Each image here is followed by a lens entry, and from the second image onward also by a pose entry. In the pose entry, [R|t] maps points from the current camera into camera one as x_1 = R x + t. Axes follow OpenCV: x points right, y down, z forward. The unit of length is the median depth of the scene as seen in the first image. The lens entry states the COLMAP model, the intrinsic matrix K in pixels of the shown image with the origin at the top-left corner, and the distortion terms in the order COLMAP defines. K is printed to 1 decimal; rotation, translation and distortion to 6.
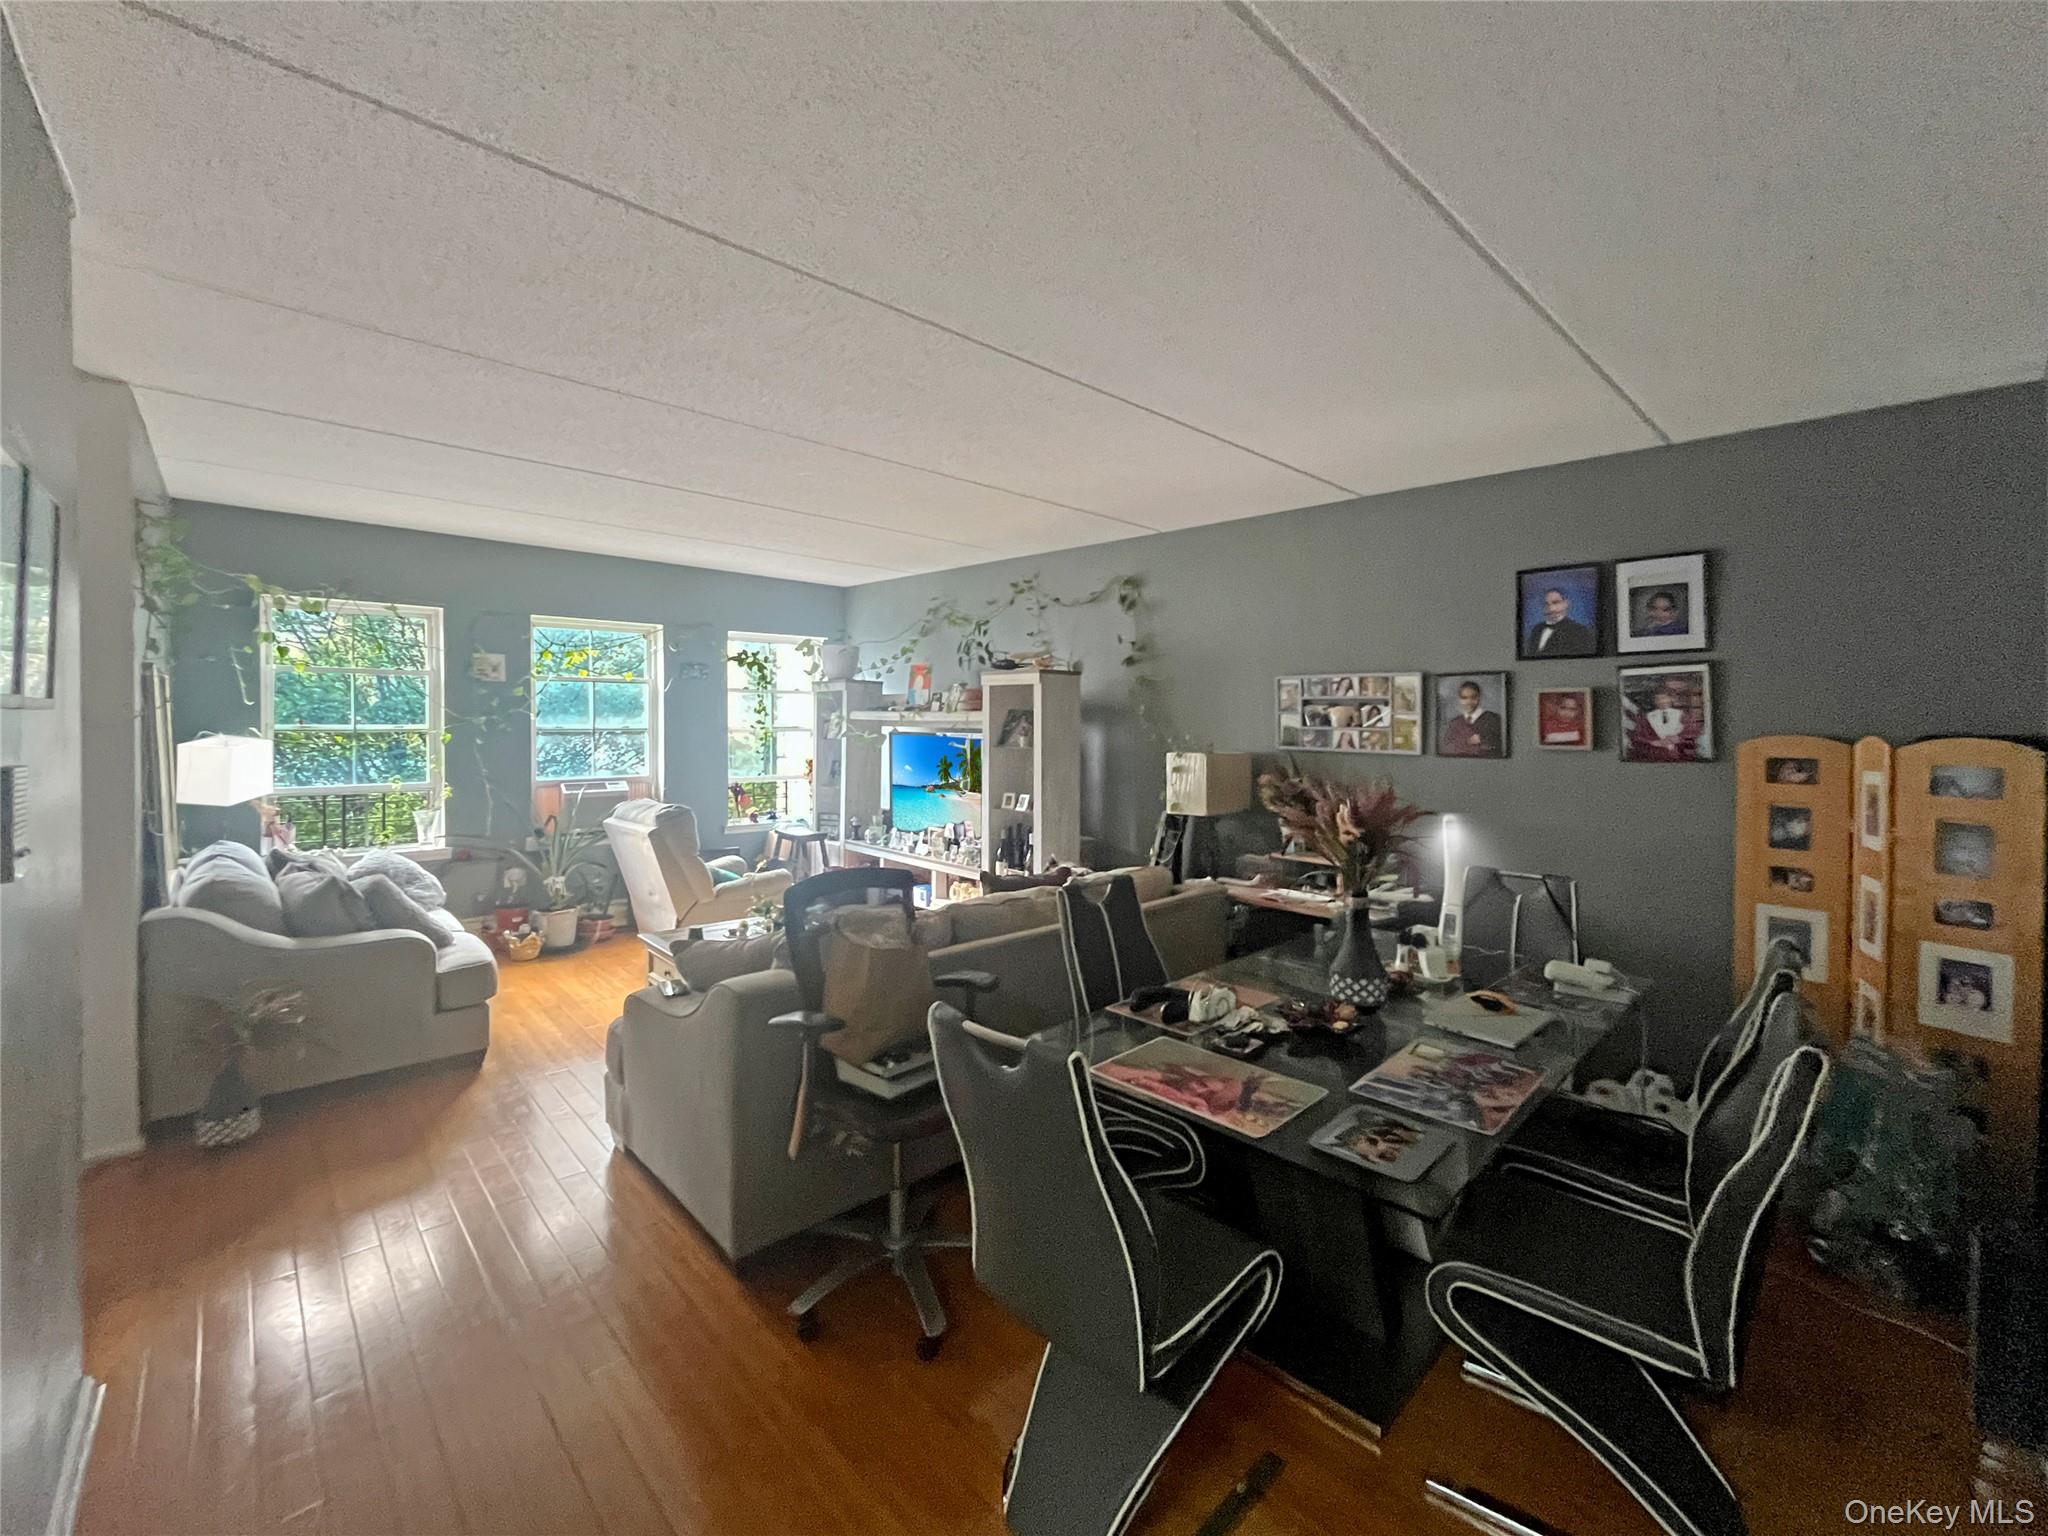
lens RADIAL K [[901.0, 0, 1023.0], [0, 901.0, 702.8], [0, 0, 1]] dist [-0.013134, 0.000322]
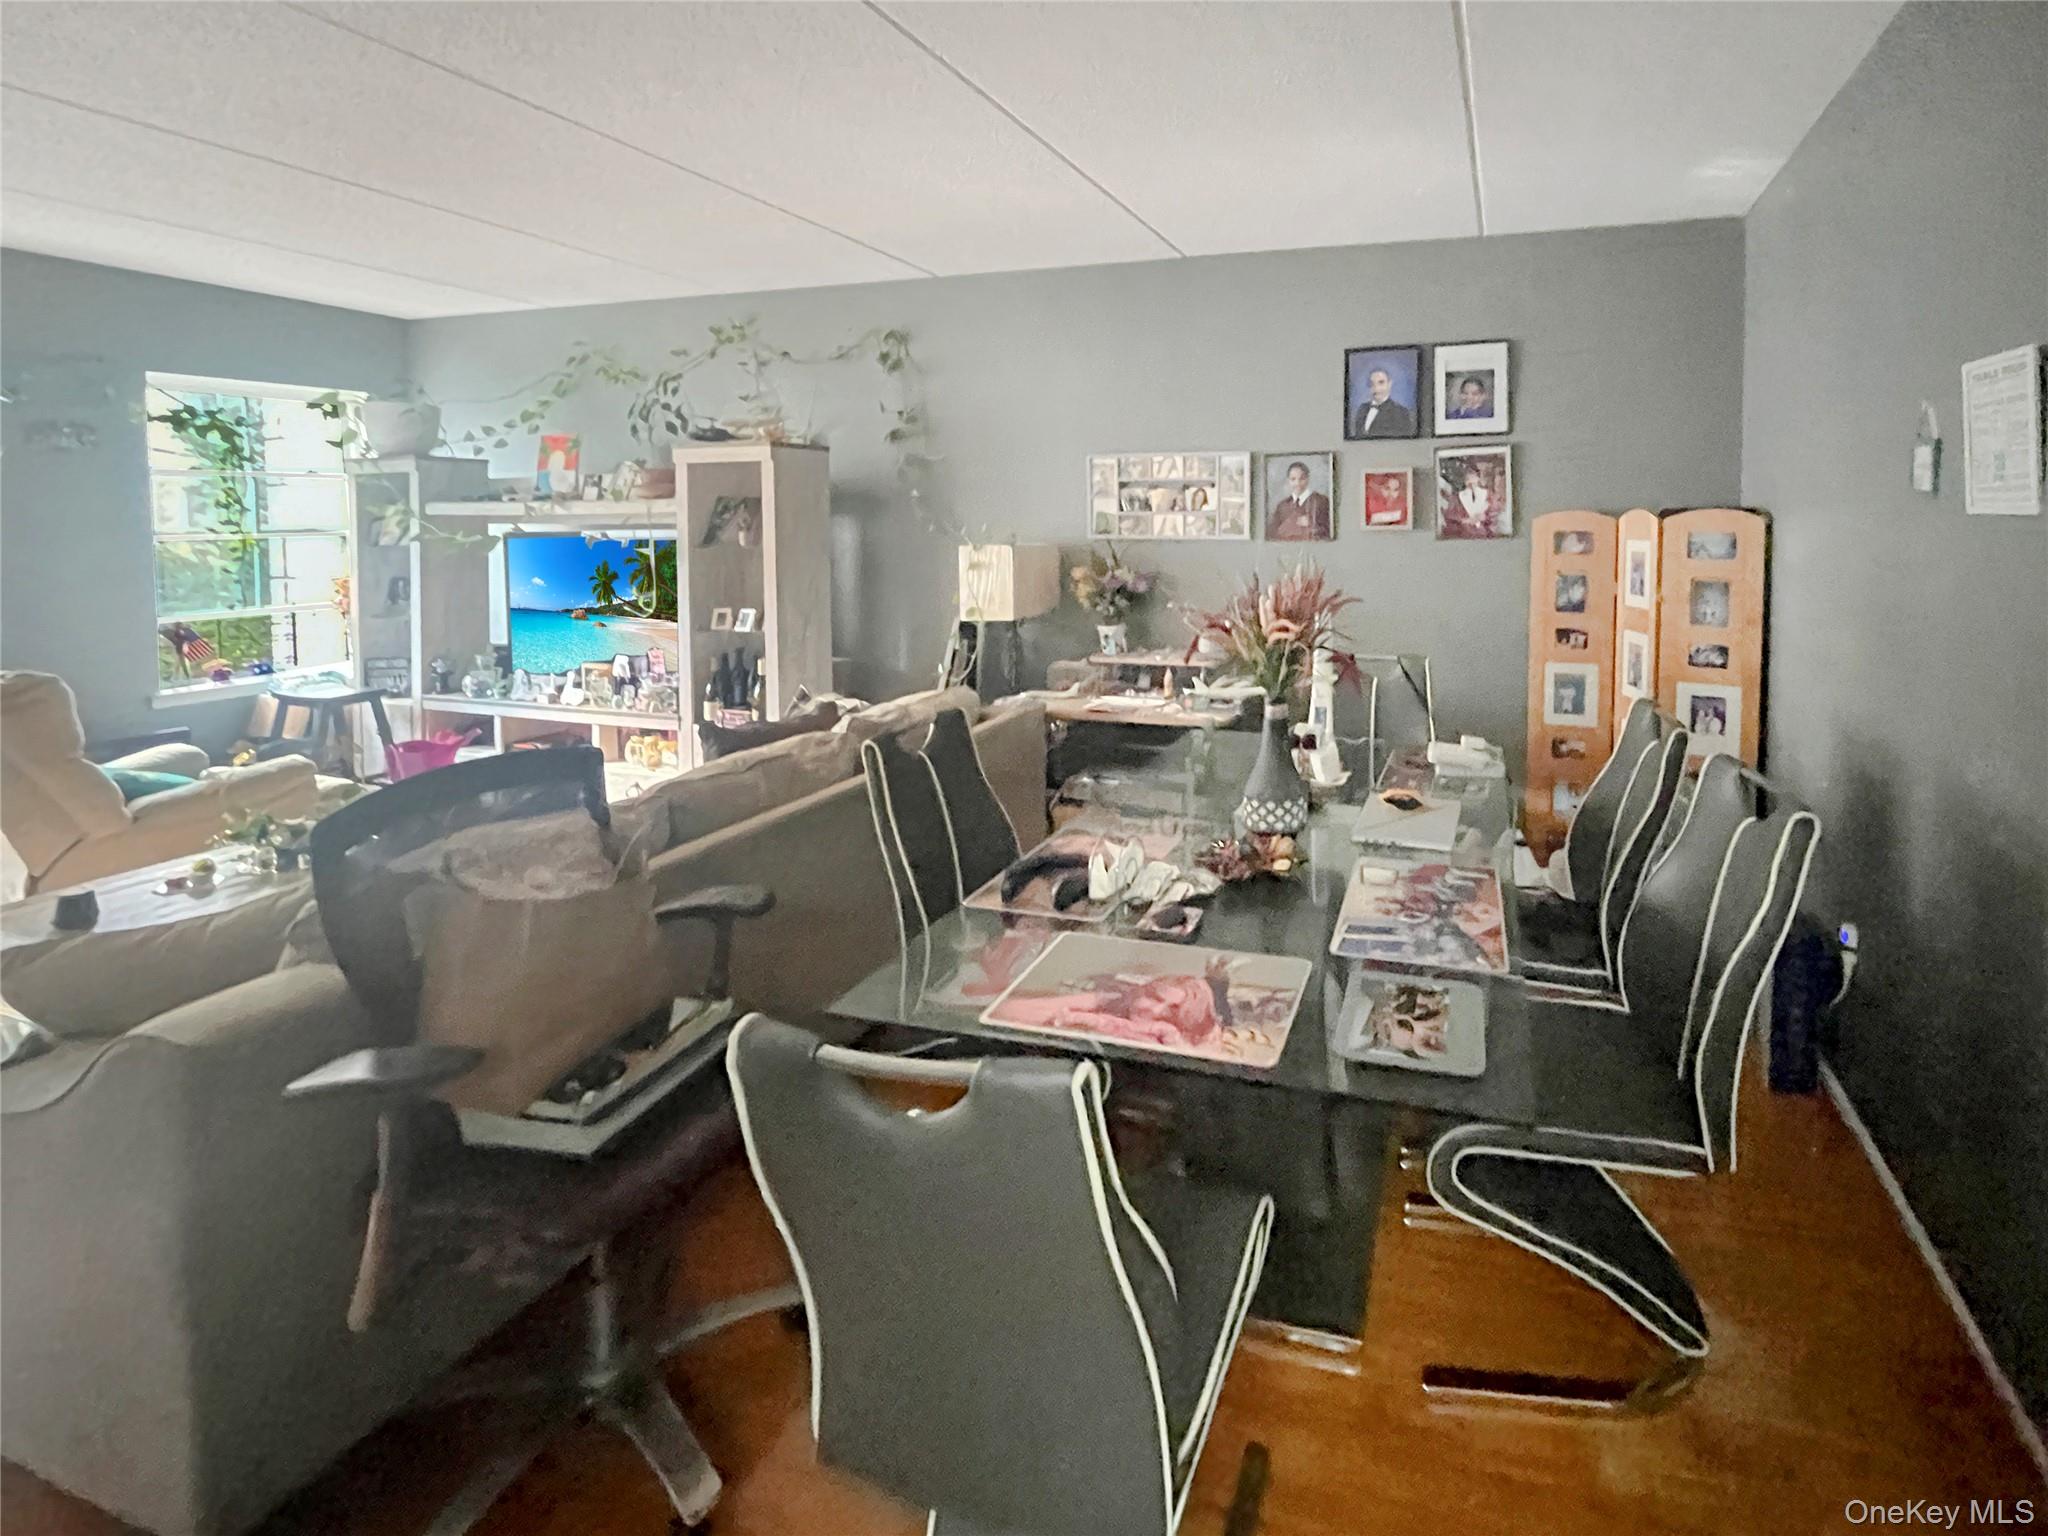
lens RADIAL K [[701.7, 0, 1026.1], [0, 701.7, 549.4], [0, 0, 1]] dist [-0.002082, 0.000087]
pose [[0.842118, -0.022307, 0.538832, -0.130852], [0.002585, 0.999300, 0.037330, 0.034487], [-0.539287, -0.030043, 0.841586, 0.430982]]
